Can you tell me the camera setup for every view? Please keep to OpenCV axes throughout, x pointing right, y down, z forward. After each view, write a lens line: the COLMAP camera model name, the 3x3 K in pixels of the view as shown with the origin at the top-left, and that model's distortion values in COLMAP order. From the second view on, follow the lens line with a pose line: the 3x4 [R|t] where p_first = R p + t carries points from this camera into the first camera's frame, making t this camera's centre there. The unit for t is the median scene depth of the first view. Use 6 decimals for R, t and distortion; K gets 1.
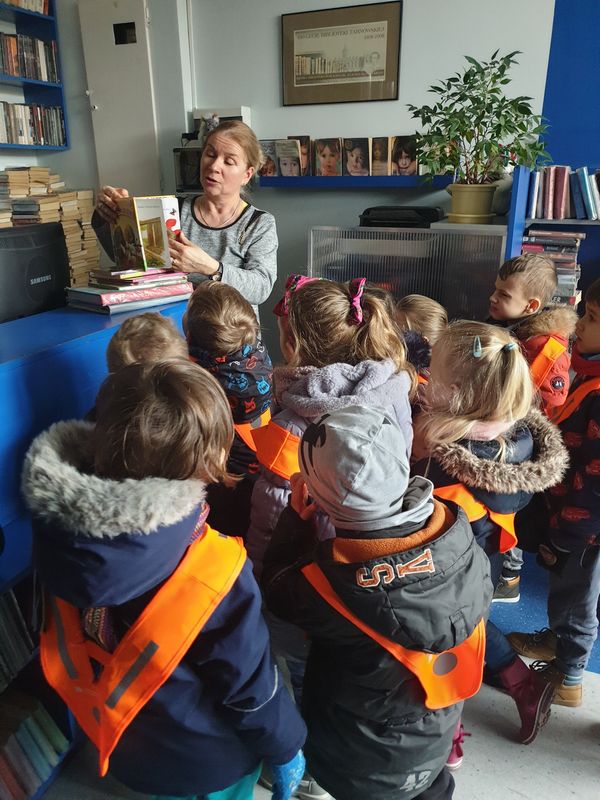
lens RADIAL K [[628.4, 0, 302.6], [0, 628.4, 395.1], [0, 0, 1]] dist [0.007043, 0.015784]
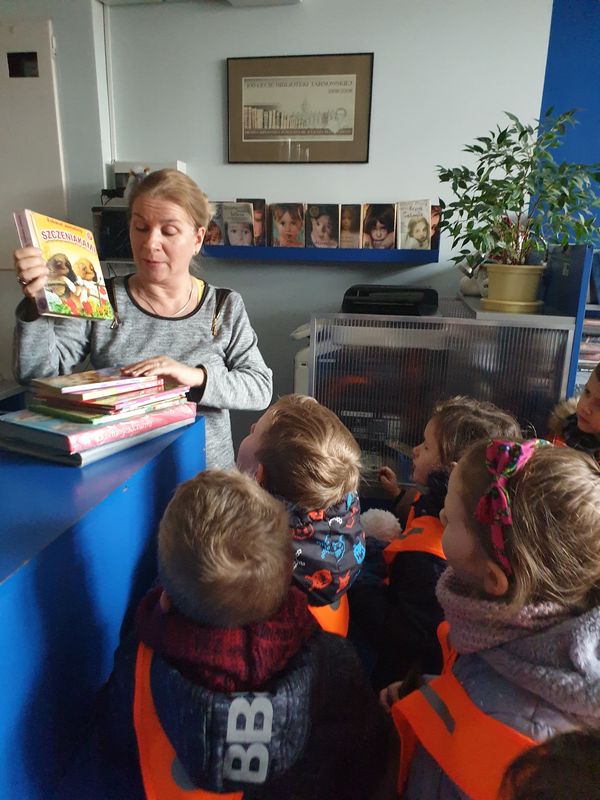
lens RADIAL K [[628.4, 0, 296.4], [0, 628.4, 404.5], [0, 0, 1]] dist [0.007043, 0.015784]
pose [[0.978494, -0.023189, 0.204965, -0.127662], [0.040023, 0.996120, -0.078372, -0.074676], [-0.202353, 0.084890, 0.975626, 0.203608]]
